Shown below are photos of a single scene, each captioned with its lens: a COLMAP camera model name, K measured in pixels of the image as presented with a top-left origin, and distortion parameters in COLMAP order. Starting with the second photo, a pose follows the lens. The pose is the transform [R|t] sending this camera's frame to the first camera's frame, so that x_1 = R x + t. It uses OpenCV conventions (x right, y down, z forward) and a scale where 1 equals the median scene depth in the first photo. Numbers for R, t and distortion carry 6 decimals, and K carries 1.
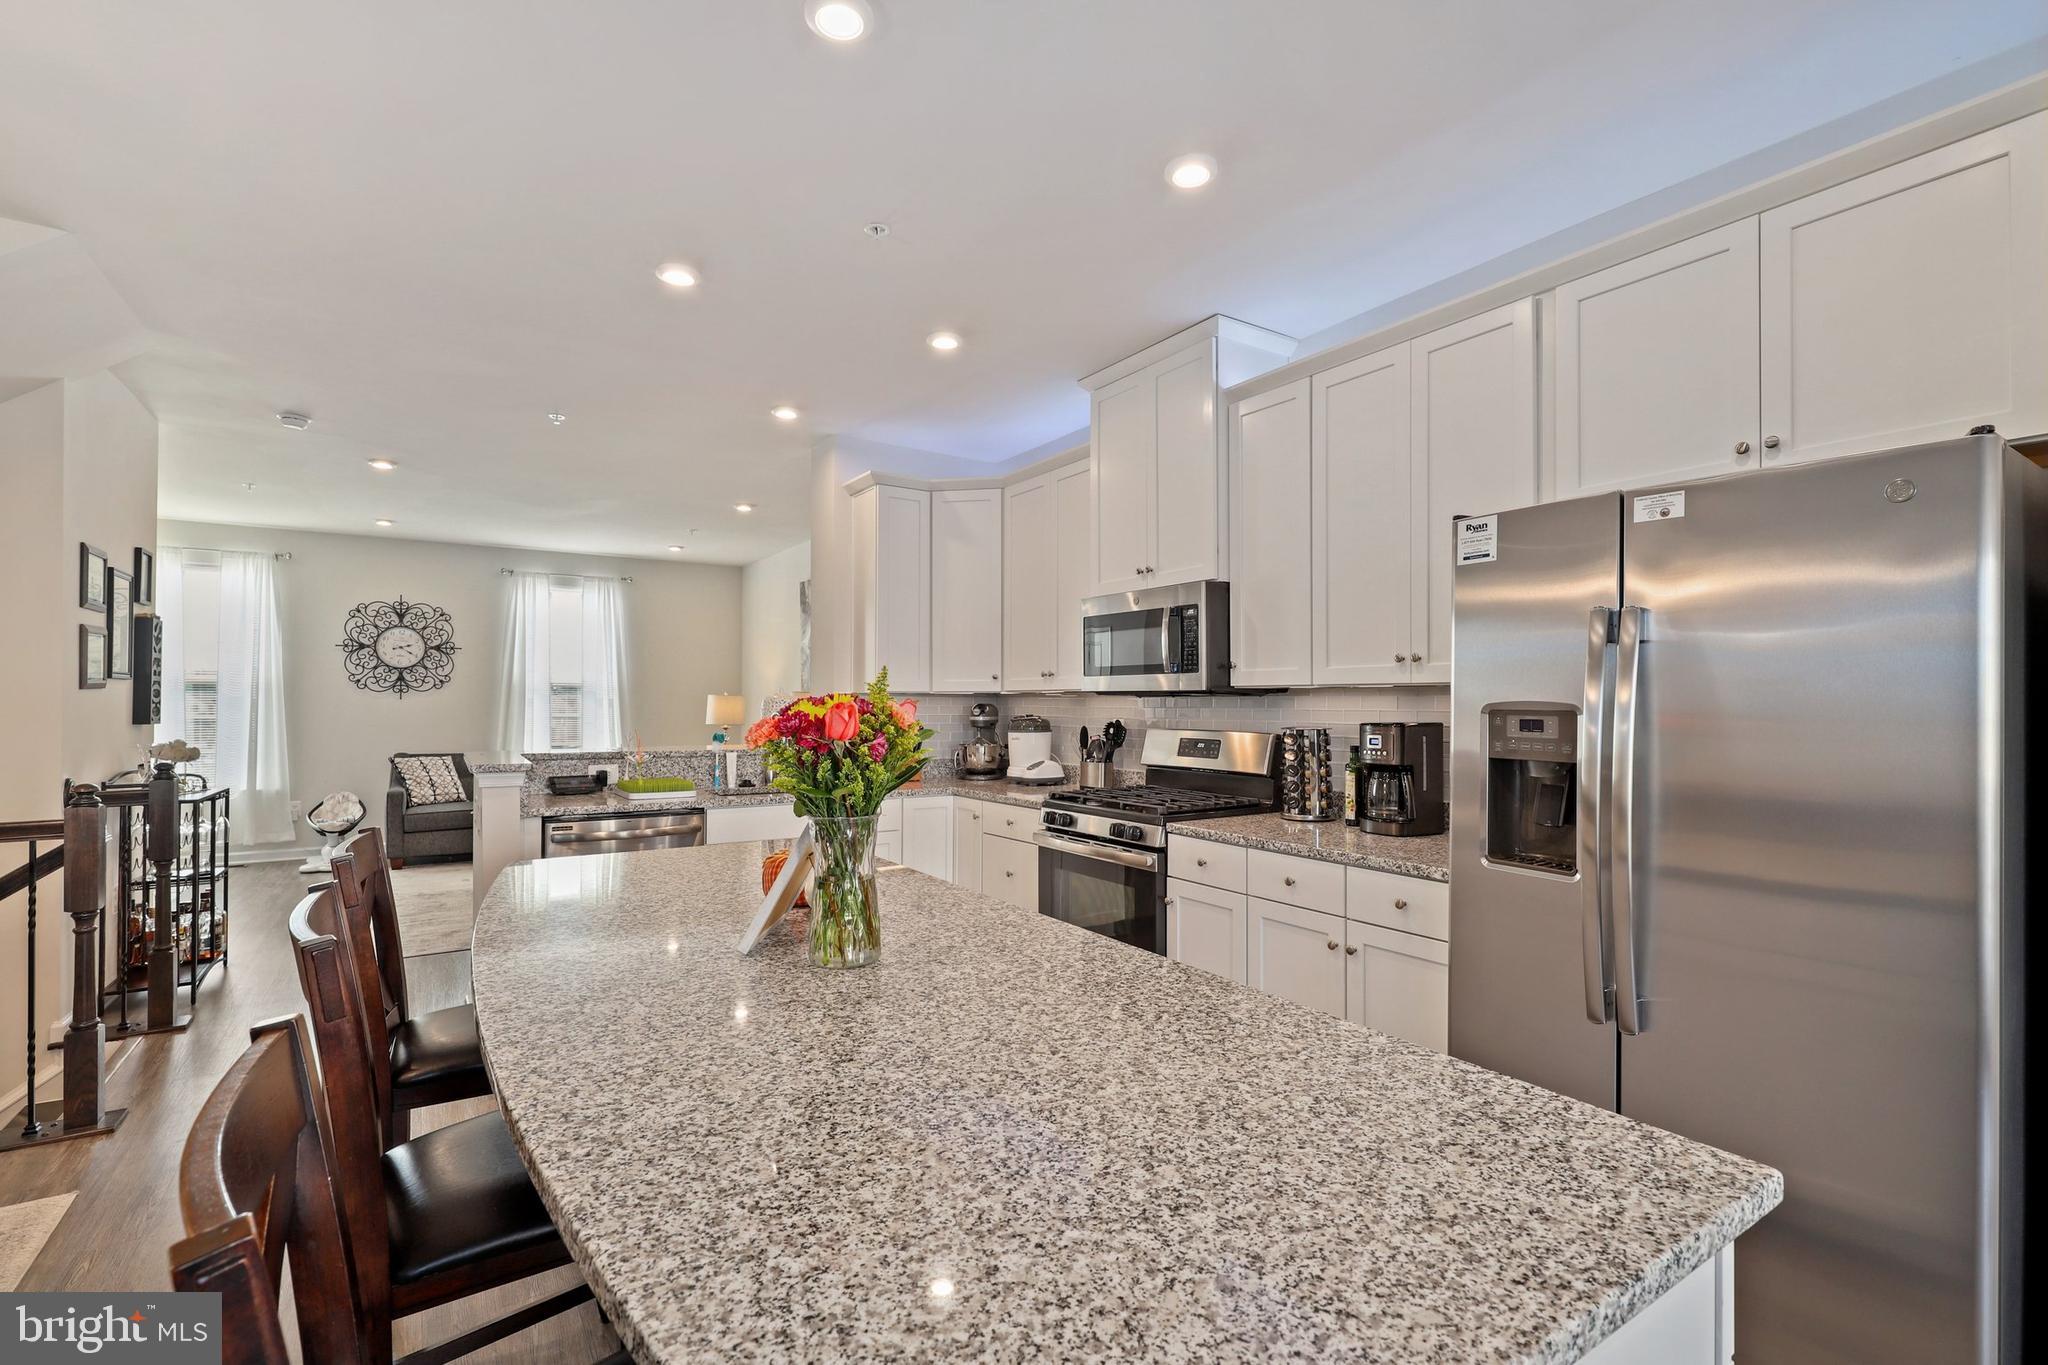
lens RADIAL K [[923.2, 0, 1036.0], [0, 923.2, 690.5], [0, 0, 1]] dist [-0.002142, -0.000495]
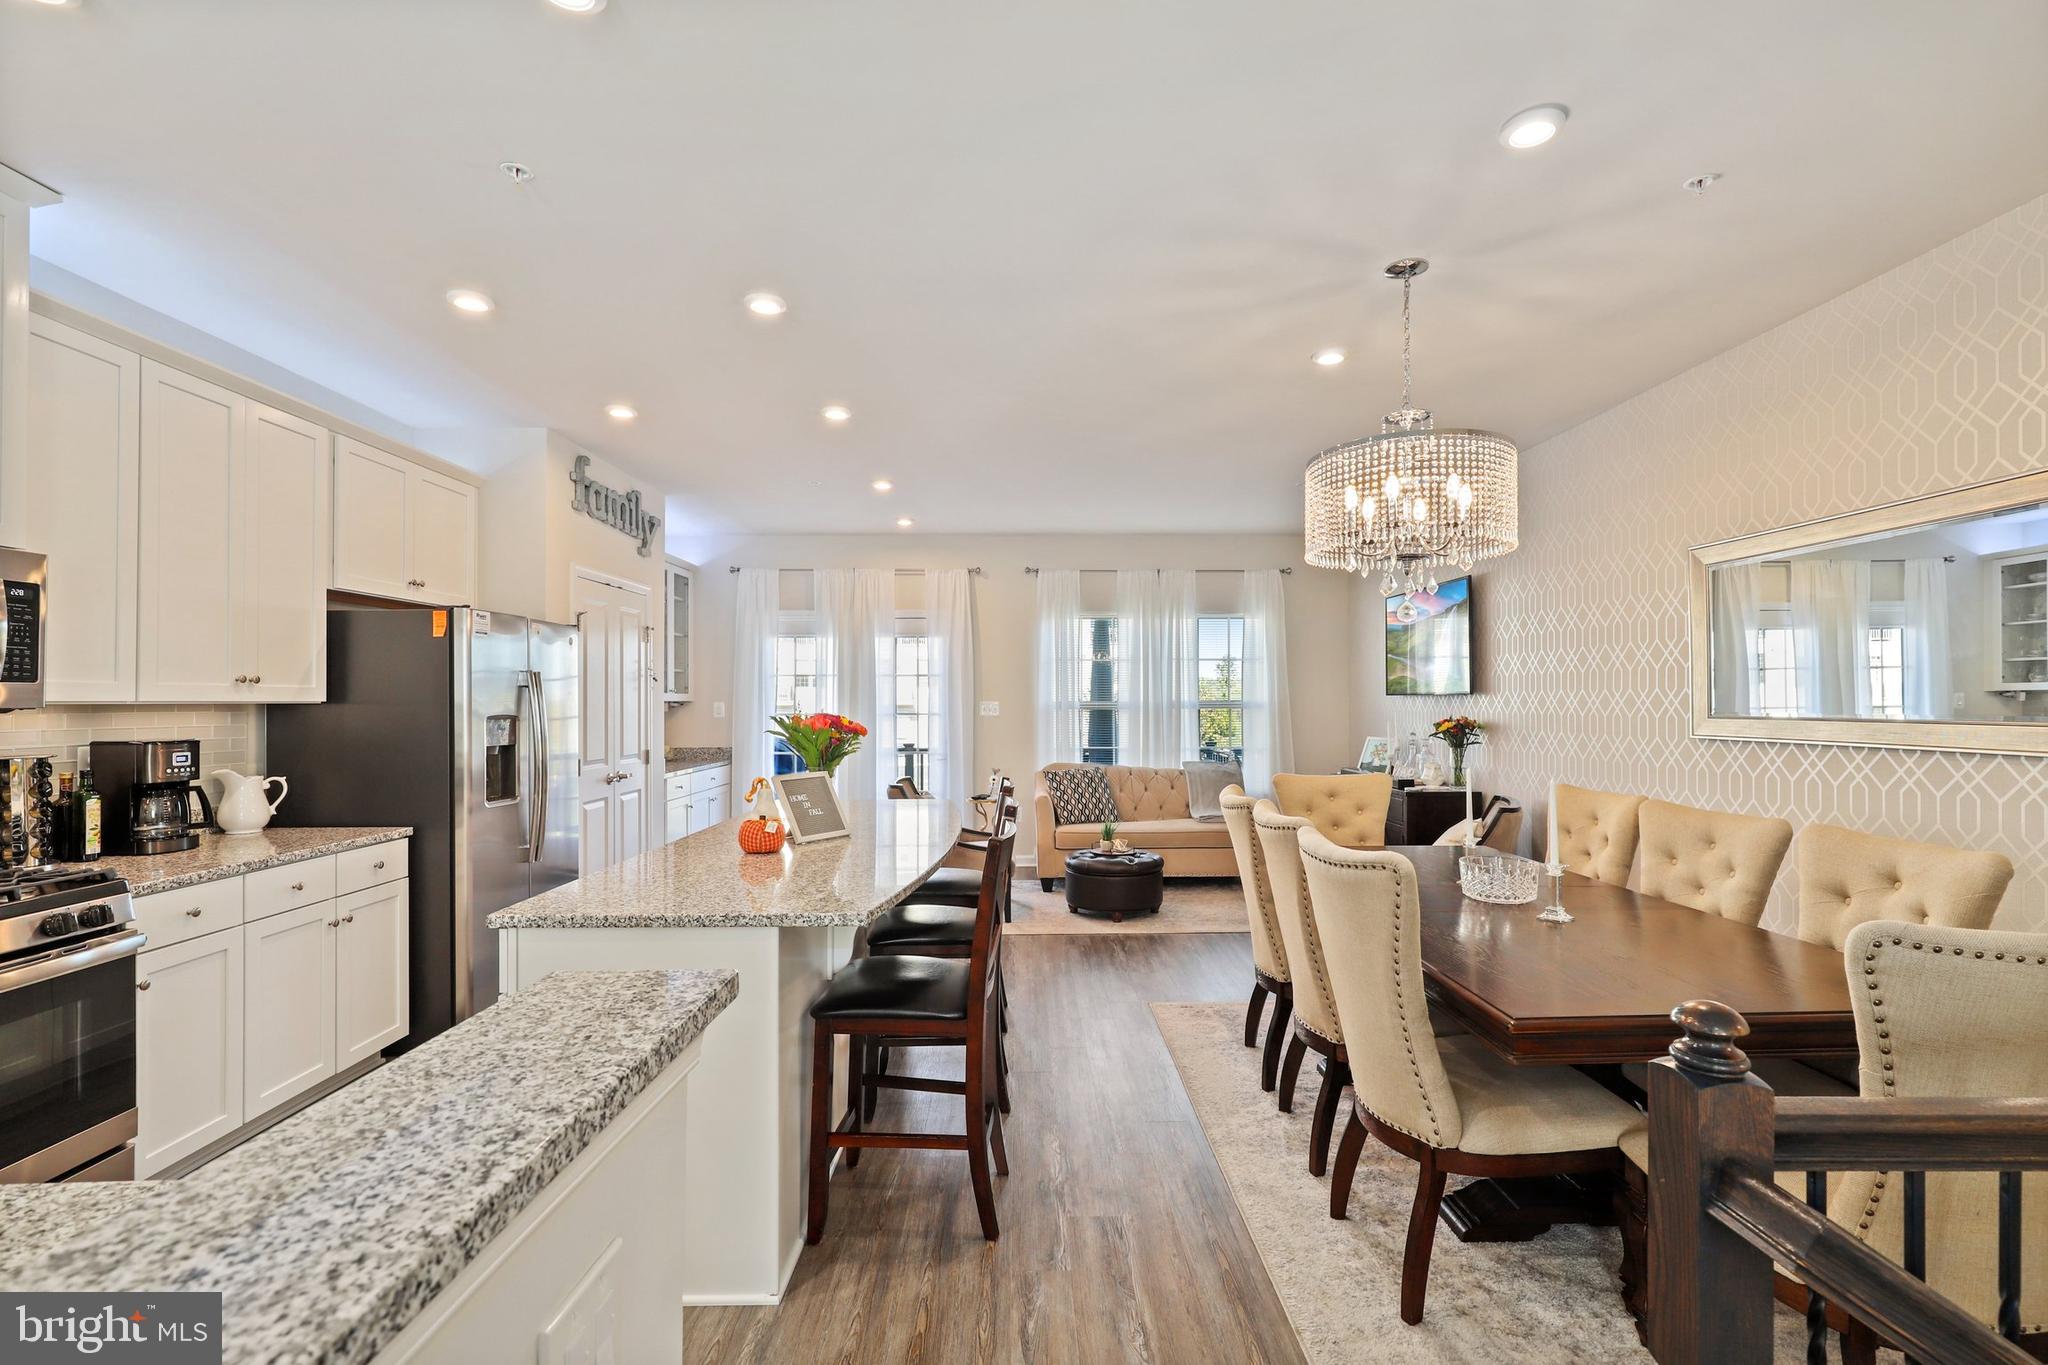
lens RADIAL K [[918.7, 0, 1034.5], [0, 918.7, 695.6], [0, 0, 1]] dist [-0.001040, -0.000053]
pose [[-0.842302, 0.003274, 0.538996, -0.734414], [-0.005576, 0.999875, -0.014788, -0.002936], [-0.538977, -0.015461, -0.842179, 1.034973]]
